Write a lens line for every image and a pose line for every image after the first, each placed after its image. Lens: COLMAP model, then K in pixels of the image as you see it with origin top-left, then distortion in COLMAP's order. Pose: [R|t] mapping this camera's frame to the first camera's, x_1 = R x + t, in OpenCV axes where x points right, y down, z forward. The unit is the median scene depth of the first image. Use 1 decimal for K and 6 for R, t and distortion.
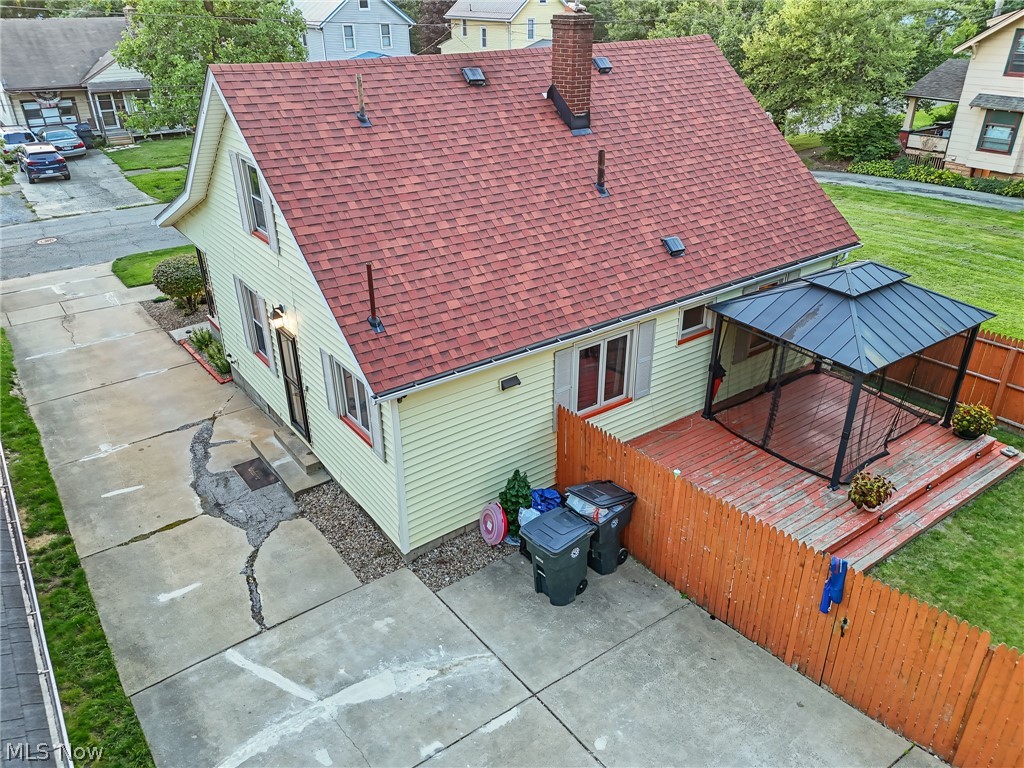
lens RADIAL K [[749.6, 0, 515.0], [0, 749.6, 386.3], [0, 0, 1]] dist [0.070702, -0.075673]
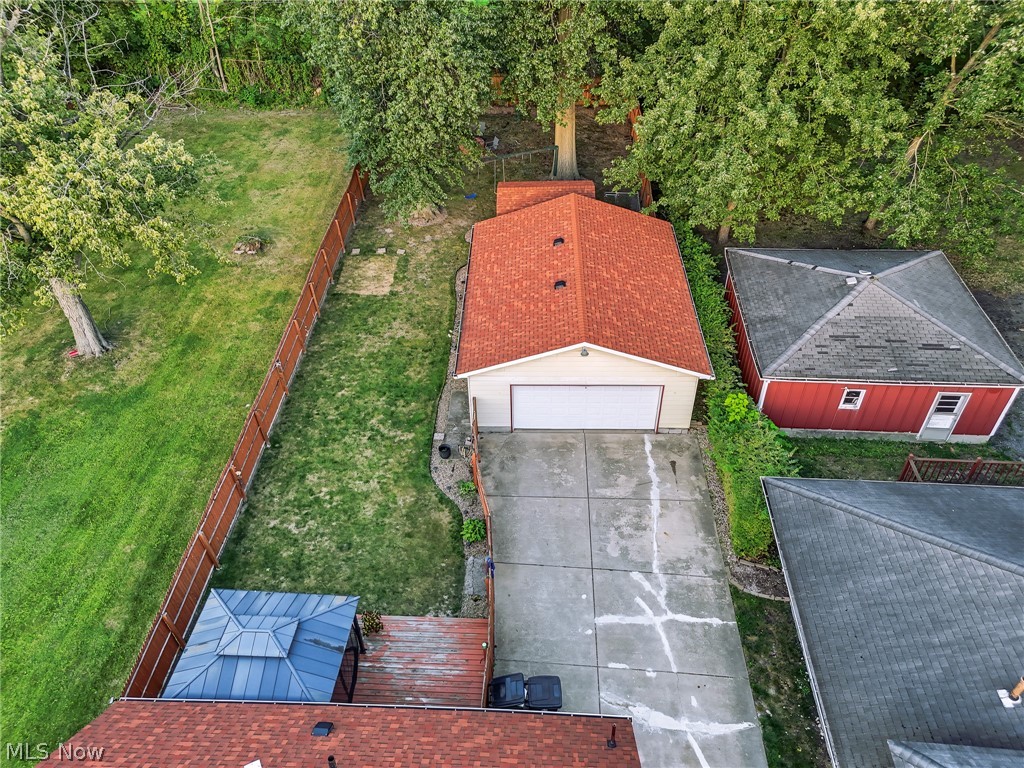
lens RADIAL K [[741.0, 0, 519.0], [0, 741.0, 383.2], [0, 0, 1]] dist [0.119197, -0.078596]
pose [[-0.775796, -0.397883, 0.489724, -0.405511], [0.311868, 0.432910, 0.845770, -1.393221], [-0.548524, 0.808874, -0.211763, 0.703025]]
